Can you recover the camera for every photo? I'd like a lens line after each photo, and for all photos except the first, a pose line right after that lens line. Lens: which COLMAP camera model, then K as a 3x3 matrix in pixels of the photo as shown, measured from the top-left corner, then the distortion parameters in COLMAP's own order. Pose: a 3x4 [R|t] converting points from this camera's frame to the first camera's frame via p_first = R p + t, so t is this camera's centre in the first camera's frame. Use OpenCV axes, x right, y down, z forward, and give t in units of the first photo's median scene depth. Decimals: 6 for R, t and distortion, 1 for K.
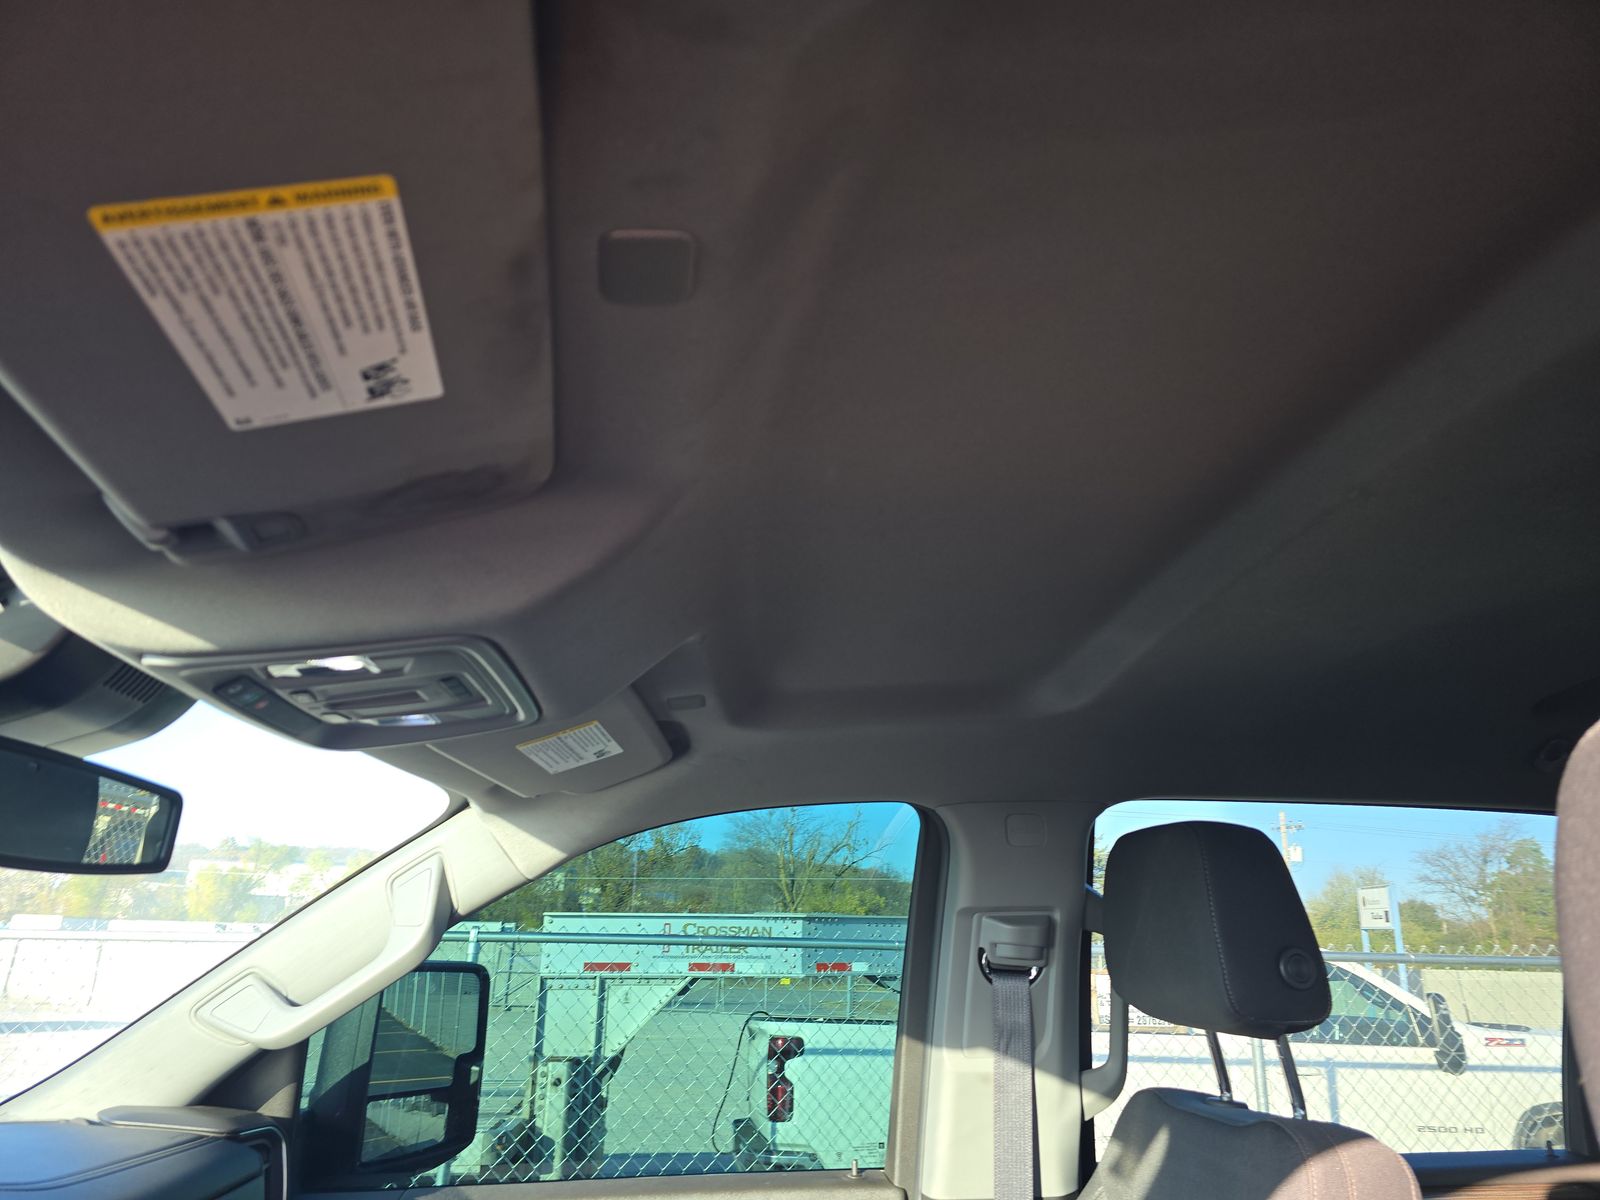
lens RADIAL K [[1071.1, 0, 789.6], [0, 1071.1, 611.1], [0, 0, 1]] dist [0.049296, -0.046887]
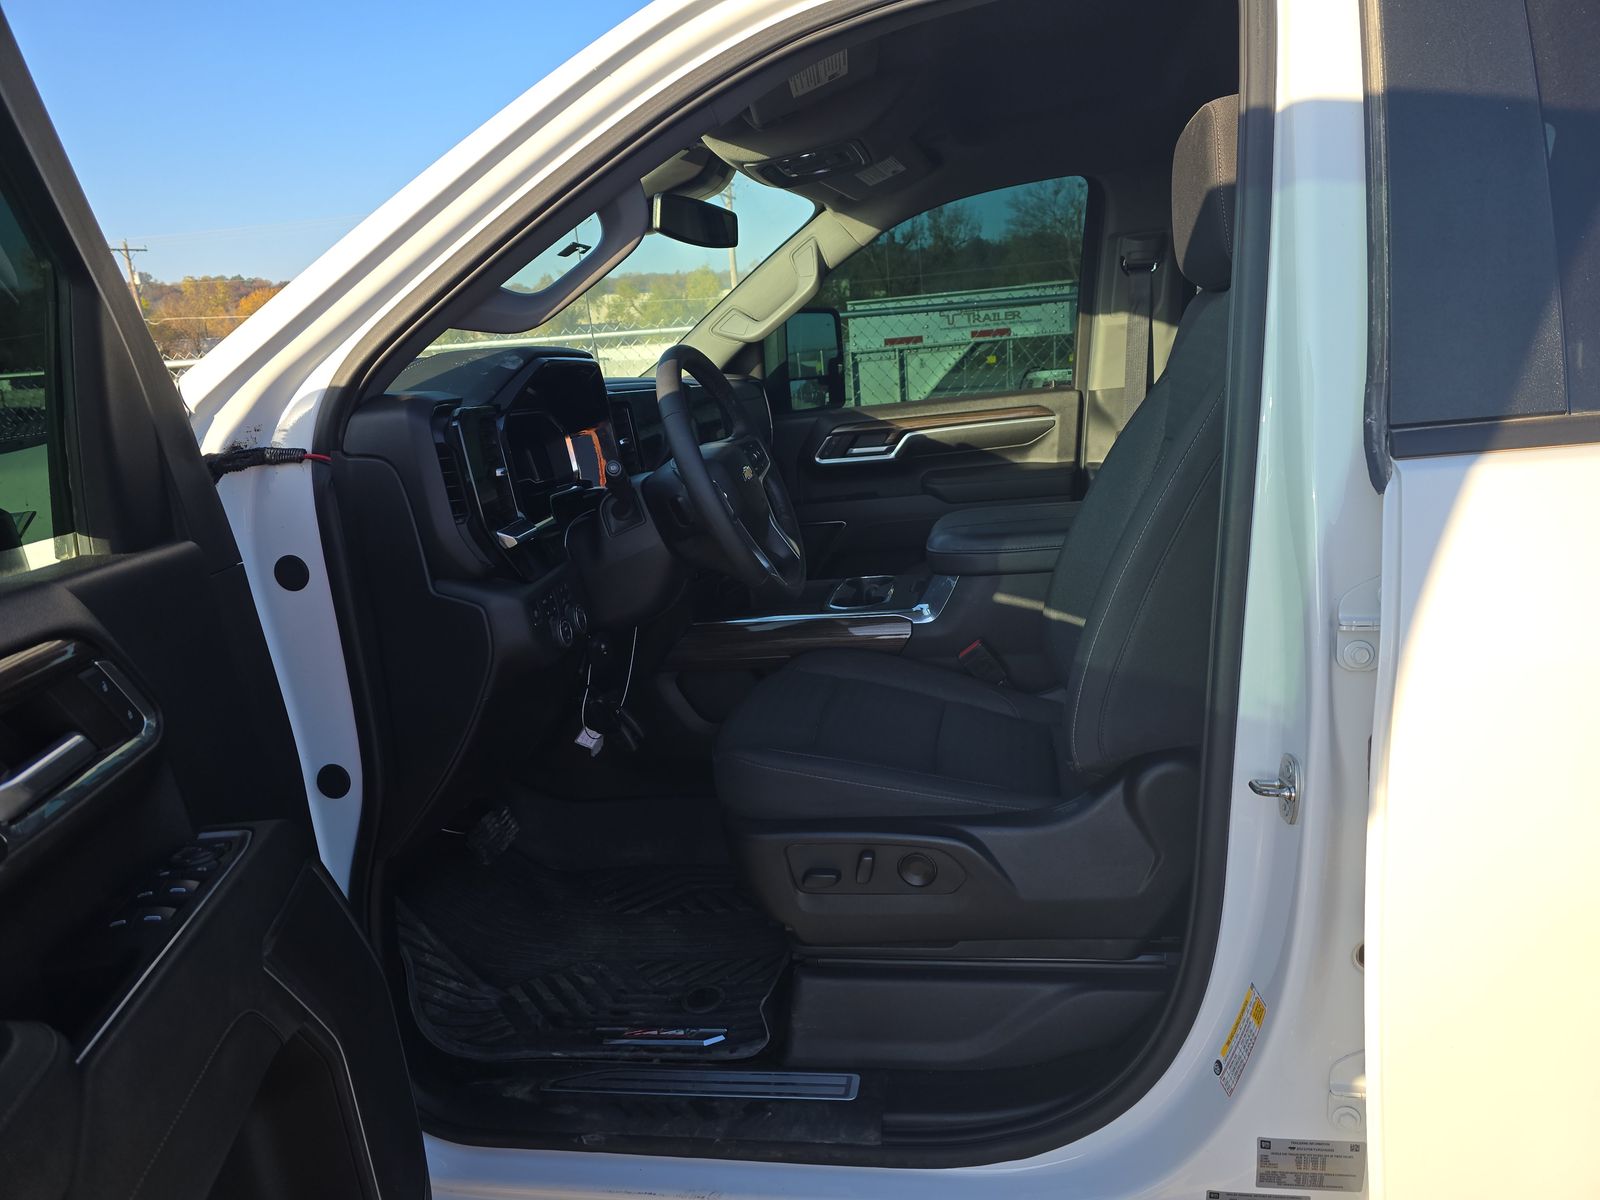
lens RADIAL K [[1071.1, 0, 791.9], [0, 1071.1, 571.9], [0, 0, 1]] dist [0.049296, -0.046887]
pose [[0.963257, -0.032716, -0.266580, 0.024092], [0.159197, 0.868949, 0.468599, -0.031384], [0.216314, -0.493820, 0.842229, -0.179522]]
